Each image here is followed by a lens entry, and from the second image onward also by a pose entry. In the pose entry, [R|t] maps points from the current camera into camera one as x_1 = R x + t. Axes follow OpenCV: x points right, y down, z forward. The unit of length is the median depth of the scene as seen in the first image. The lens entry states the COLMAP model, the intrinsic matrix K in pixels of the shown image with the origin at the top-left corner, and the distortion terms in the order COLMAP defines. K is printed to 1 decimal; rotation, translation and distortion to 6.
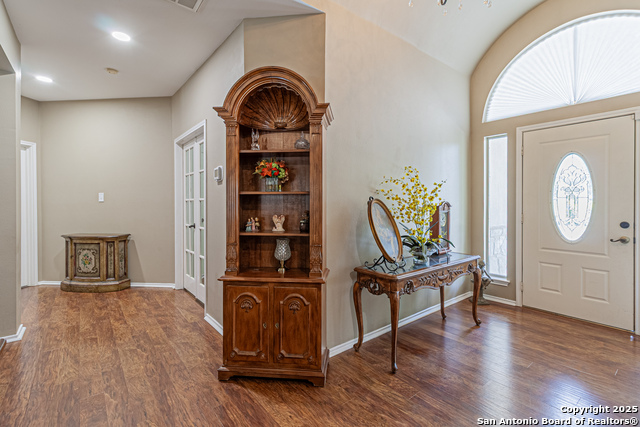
lens RADIAL K [[307.8, 0, 328.2], [0, 307.8, 206.0], [0, 0, 1]] dist [0.002091, 0.000402]
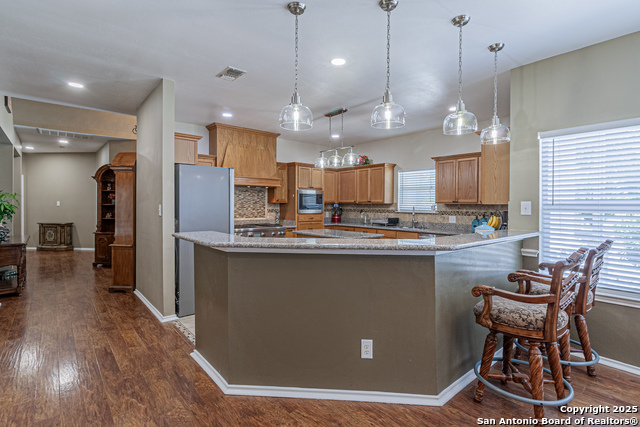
lens RADIAL K [[318.2, 0, 329.2], [0, 318.2, 212.9], [0, 0, 1]] dist [0.001282, 0.000289]
pose [[0.999142, 0.006589, 0.040878, 0.931796], [-0.007107, 0.999896, 0.012522, -0.007522], [-0.040791, -0.012802, 0.999086, -1.127241]]
